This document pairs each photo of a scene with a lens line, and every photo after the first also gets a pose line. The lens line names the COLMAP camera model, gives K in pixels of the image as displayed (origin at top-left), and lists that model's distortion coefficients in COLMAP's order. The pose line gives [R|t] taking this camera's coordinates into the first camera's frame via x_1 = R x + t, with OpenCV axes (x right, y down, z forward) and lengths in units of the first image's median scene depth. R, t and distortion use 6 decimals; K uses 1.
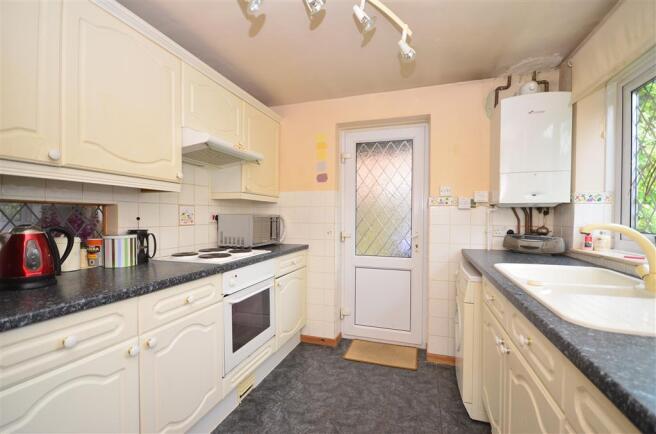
lens RADIAL K [[295.8, 0, 327.1], [0, 295.8, 218.4], [0, 0, 1]] dist [0.000687, -0.000132]
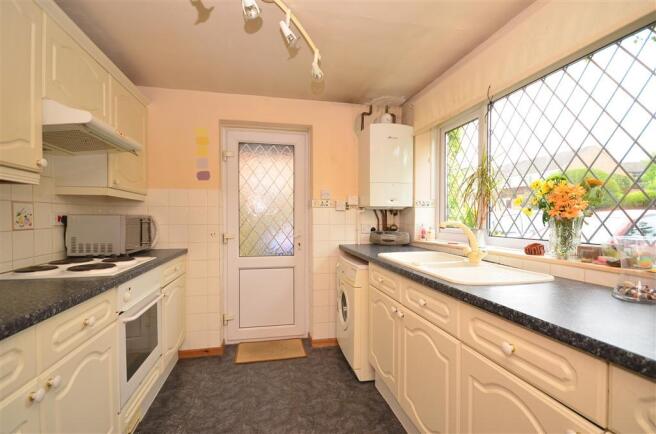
lens RADIAL K [[306.7, 0, 328.0], [0, 306.7, 217.0], [0, 0, 1]] dist [0.000830, -0.000320]
pose [[0.860019, -0.001947, 0.510259, -0.214046], [0.006240, 0.999958, -0.006701, 0.001689], [-0.510224, 0.008947, 0.859995, -0.025487]]
